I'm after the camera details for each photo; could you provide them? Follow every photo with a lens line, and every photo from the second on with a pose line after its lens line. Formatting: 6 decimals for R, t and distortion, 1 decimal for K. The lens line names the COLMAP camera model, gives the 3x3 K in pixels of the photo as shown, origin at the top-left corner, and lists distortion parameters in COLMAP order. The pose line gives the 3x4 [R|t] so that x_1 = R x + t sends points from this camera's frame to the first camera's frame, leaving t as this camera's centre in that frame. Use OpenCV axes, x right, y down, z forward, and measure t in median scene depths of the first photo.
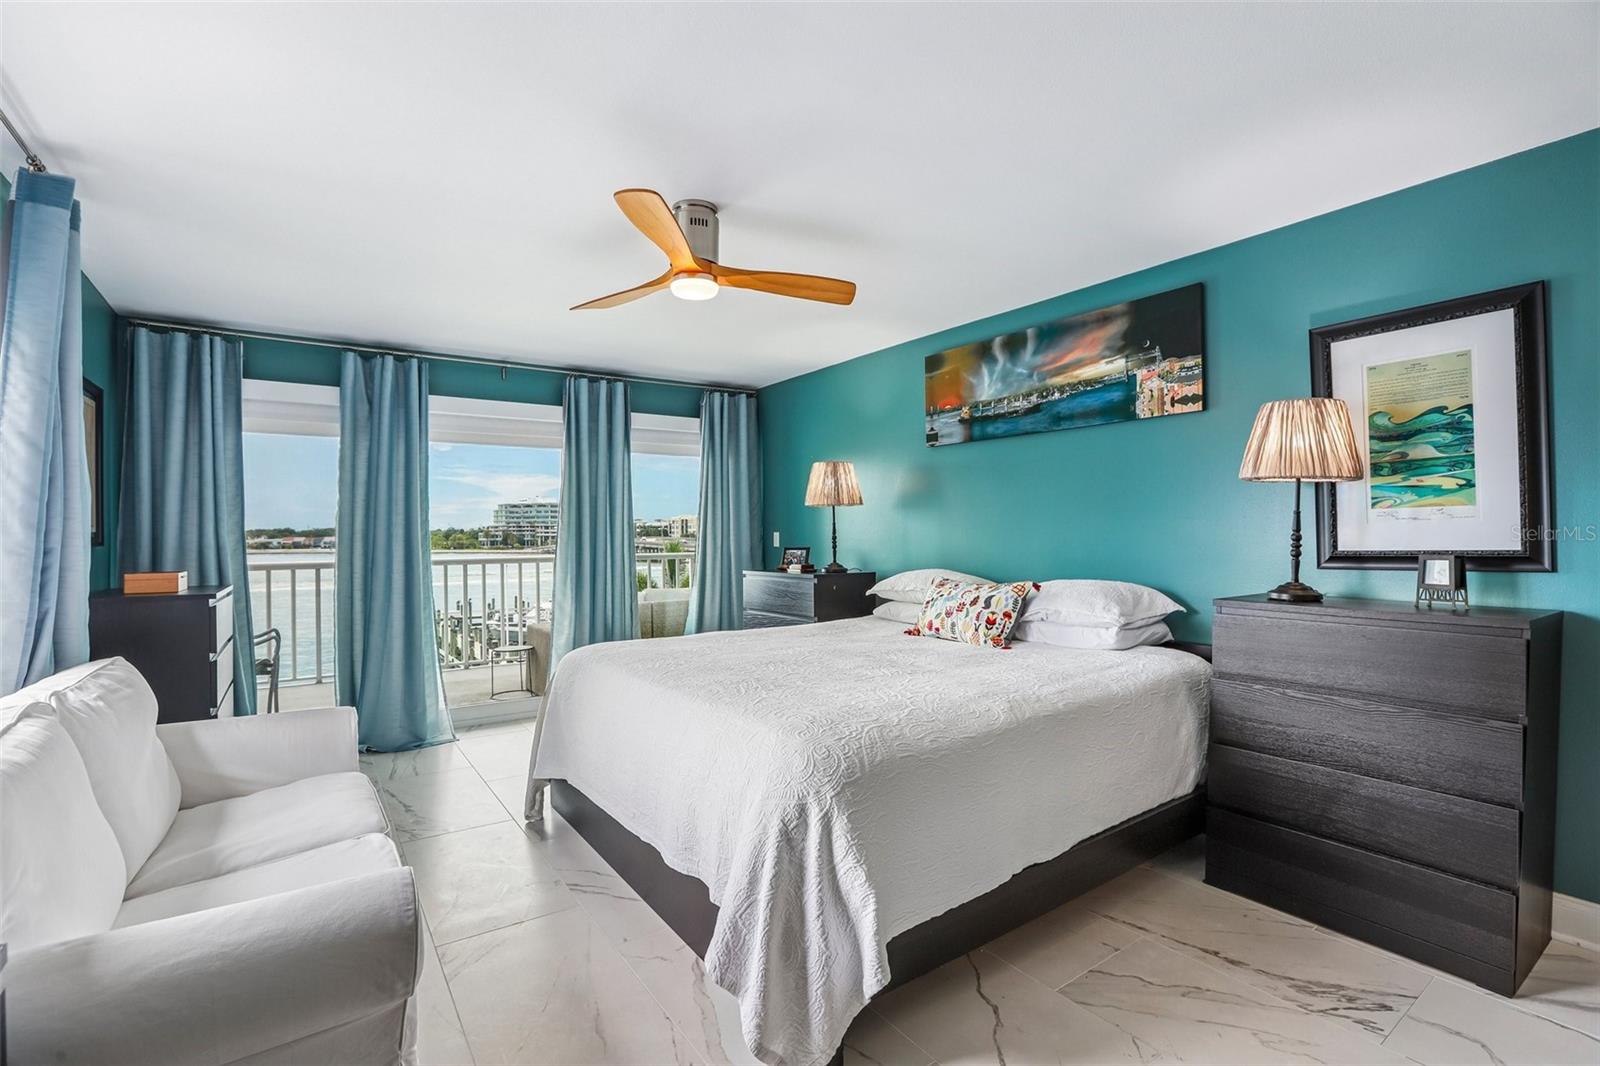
lens RADIAL K [[729.1, 0, 806.3], [0, 729.1, 537.2], [0, 0, 1]] dist [-0.032970, 0.009322]
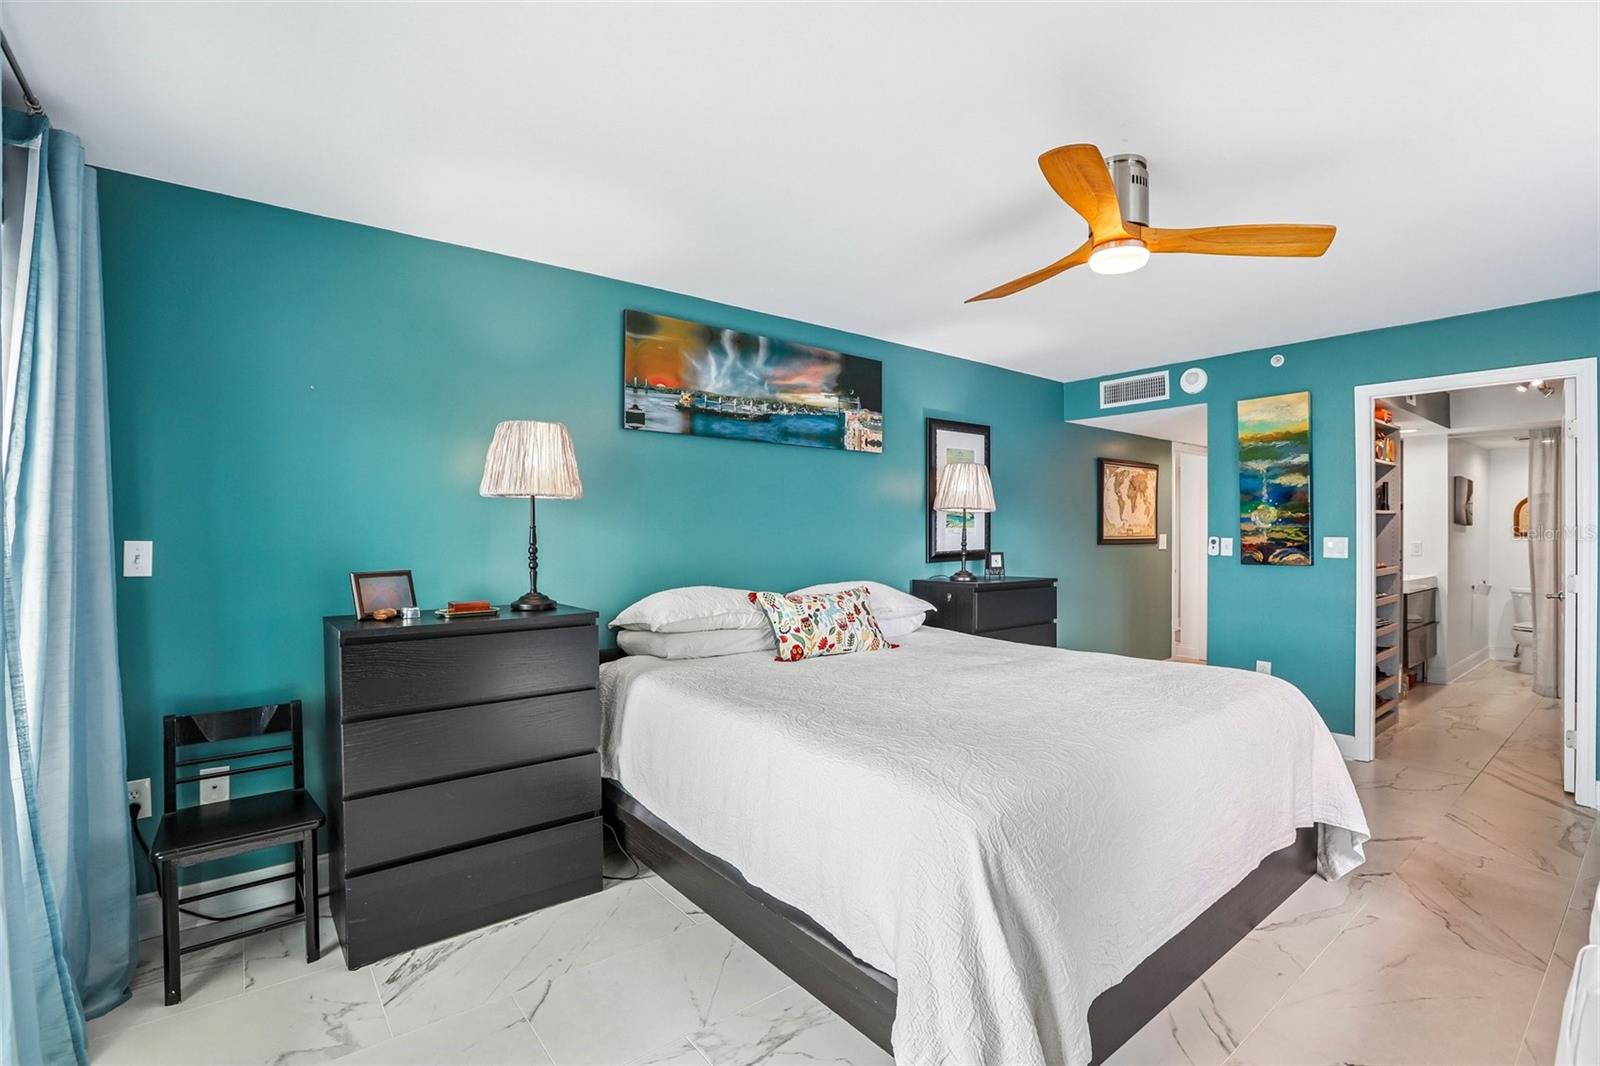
lens RADIAL K [[729.1, 0, 812.8], [0, 729.1, 526.2], [0, 0, 1]] dist [-0.032970, 0.009322]
pose [[-0.043931, 0.029098, 0.998611, -0.688079], [0.014573, 0.999488, -0.028483, 0.001470], [-0.998928, 0.013302, -0.044333, 0.985698]]
